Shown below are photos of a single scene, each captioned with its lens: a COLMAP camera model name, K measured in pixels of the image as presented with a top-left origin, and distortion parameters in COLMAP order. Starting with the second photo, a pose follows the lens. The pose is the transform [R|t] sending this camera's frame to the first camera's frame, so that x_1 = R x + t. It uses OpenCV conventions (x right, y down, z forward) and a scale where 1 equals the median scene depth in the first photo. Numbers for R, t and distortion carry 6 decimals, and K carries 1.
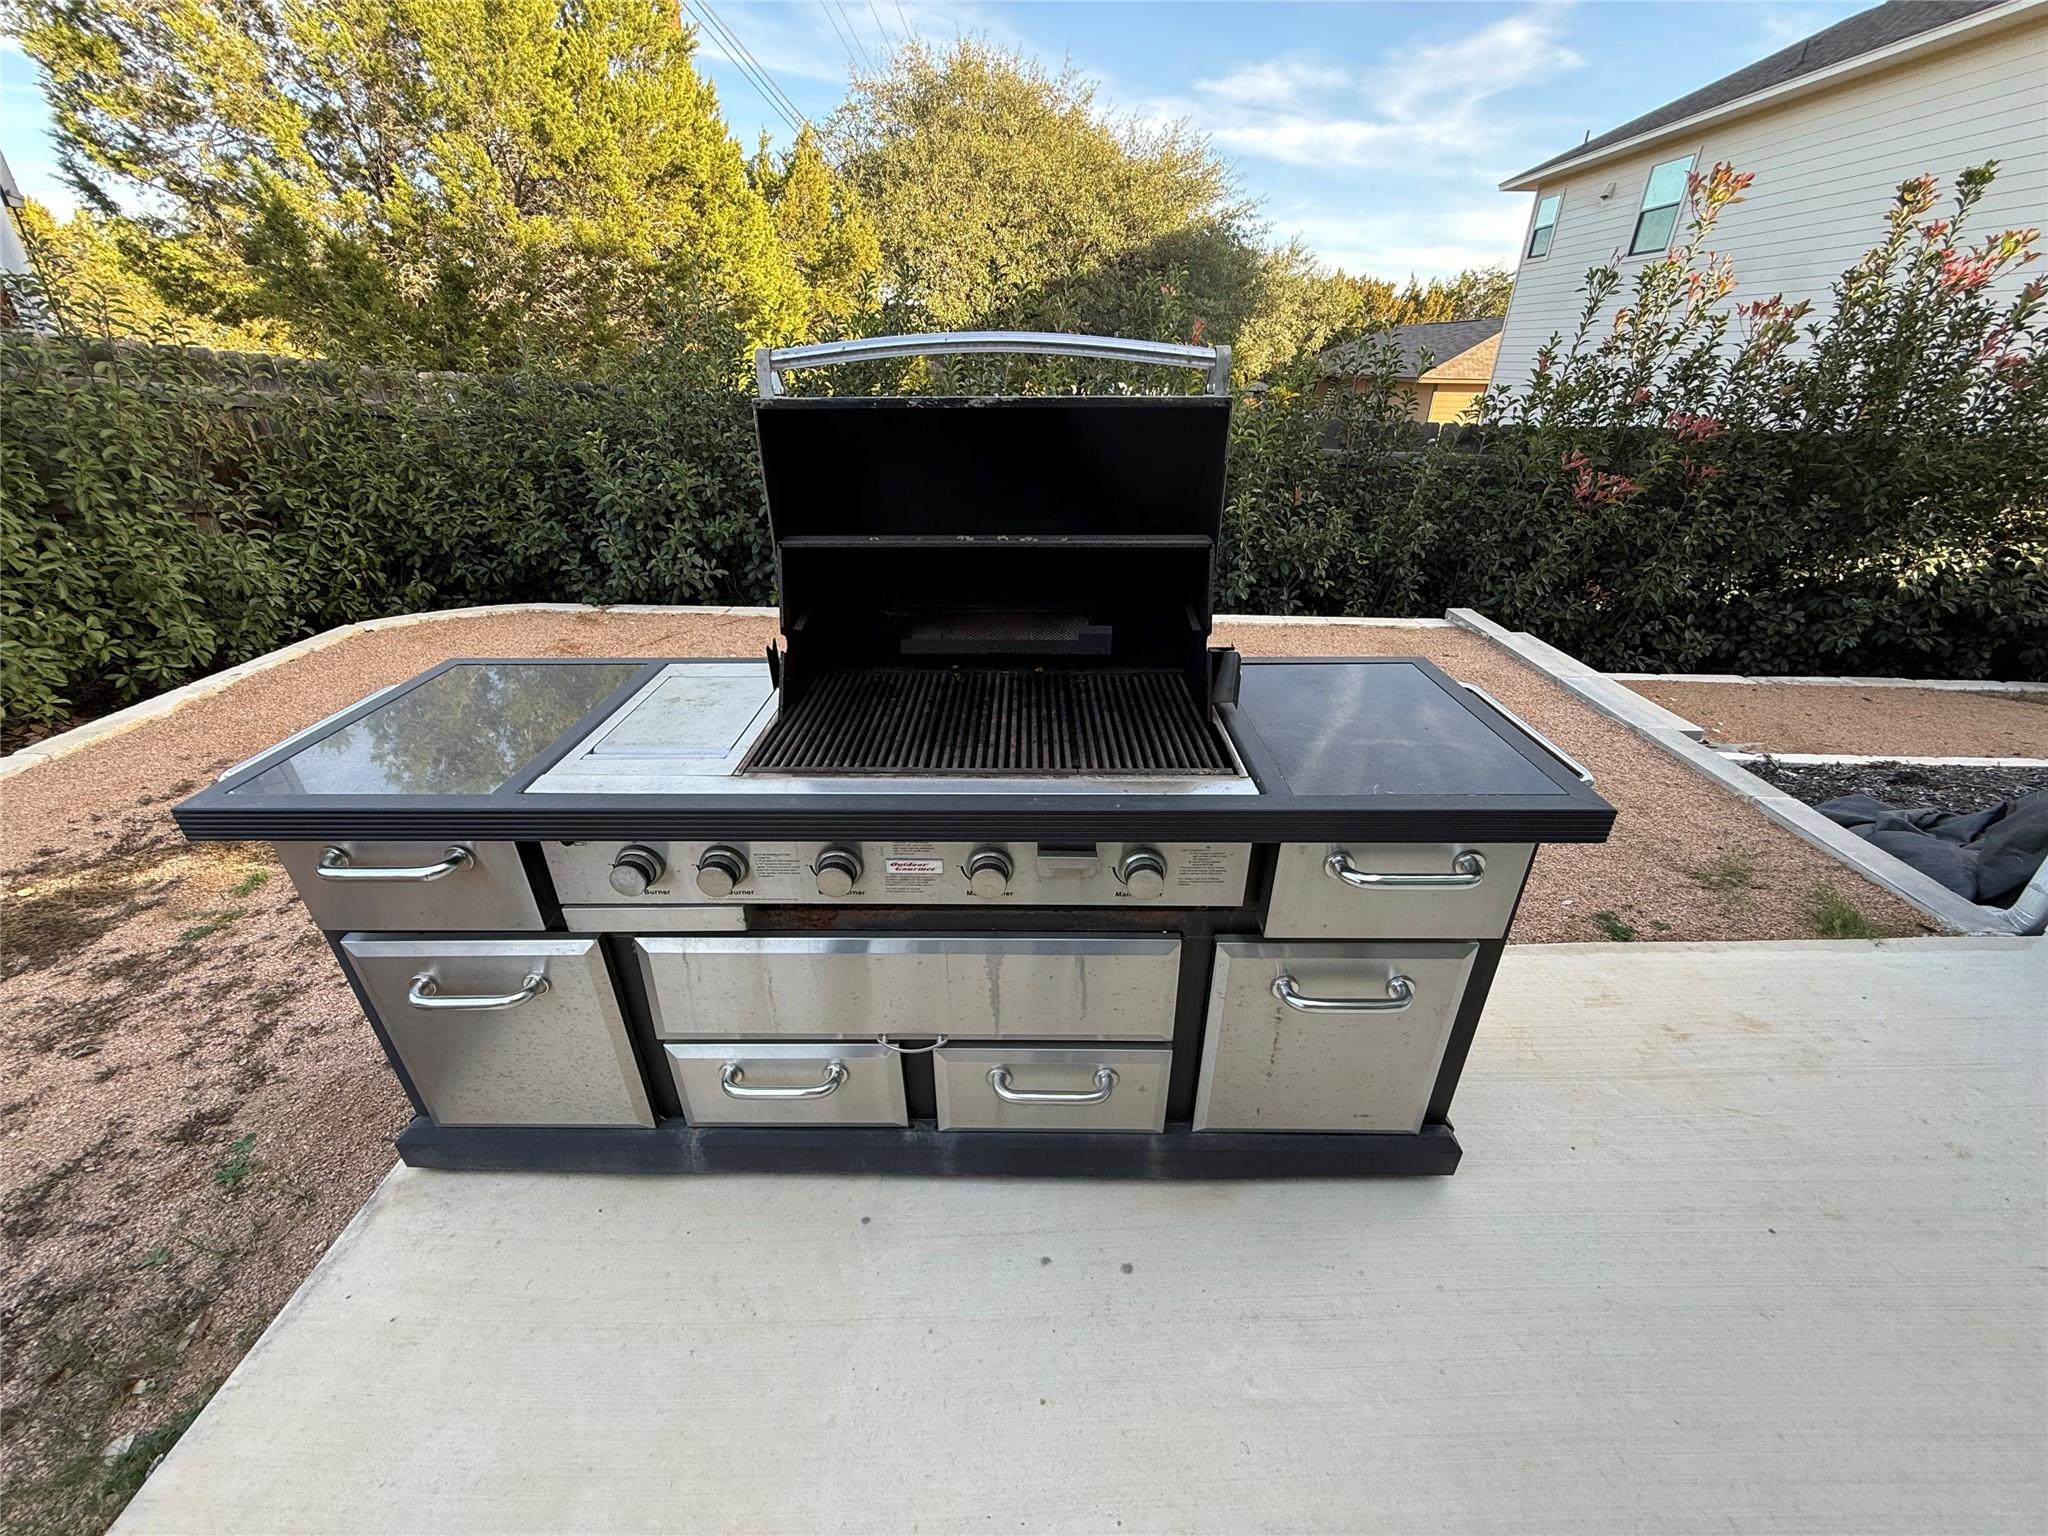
lens RADIAL K [[813.6, 0, 1023.7], [0, 813.6, 771.9], [0, 0, 1]] dist [0.001832, -0.000809]
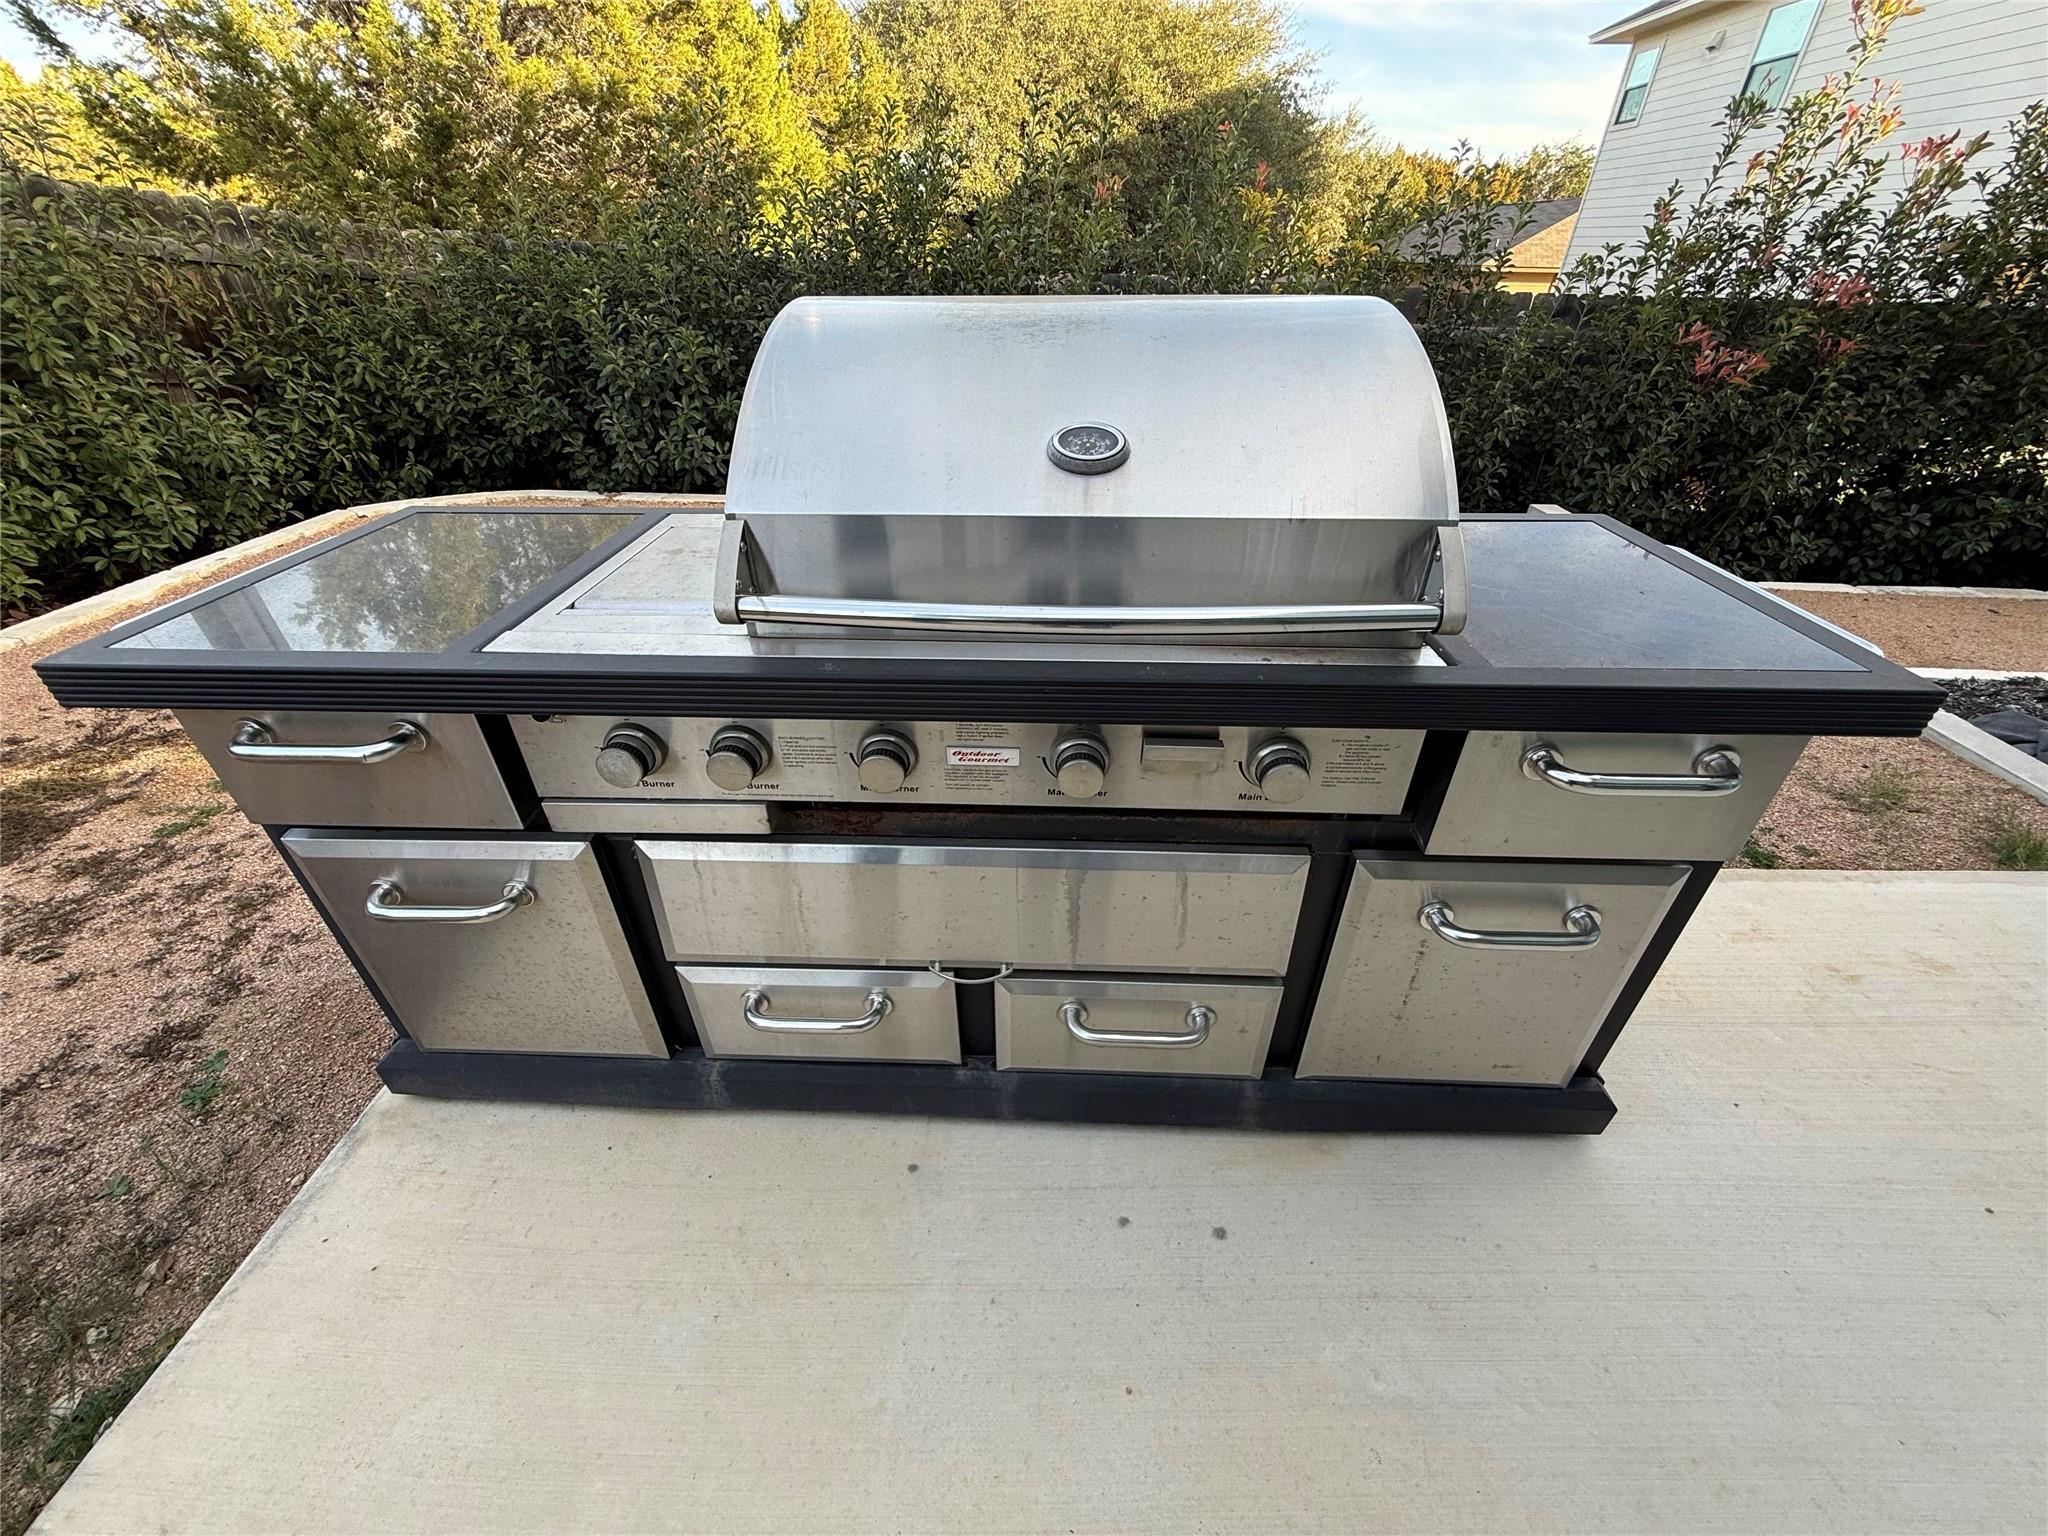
lens RADIAL K [[813.6, 0, 1024.0], [0, 813.6, 772.1], [0, 0, 1]] dist [0.001832, -0.000809]
pose [[0.999624, 0.016492, -0.021920, -0.052445], [-0.014218, 0.994870, 0.100156, 0.035679], [0.023459, -0.099806, 0.994730, 0.150532]]
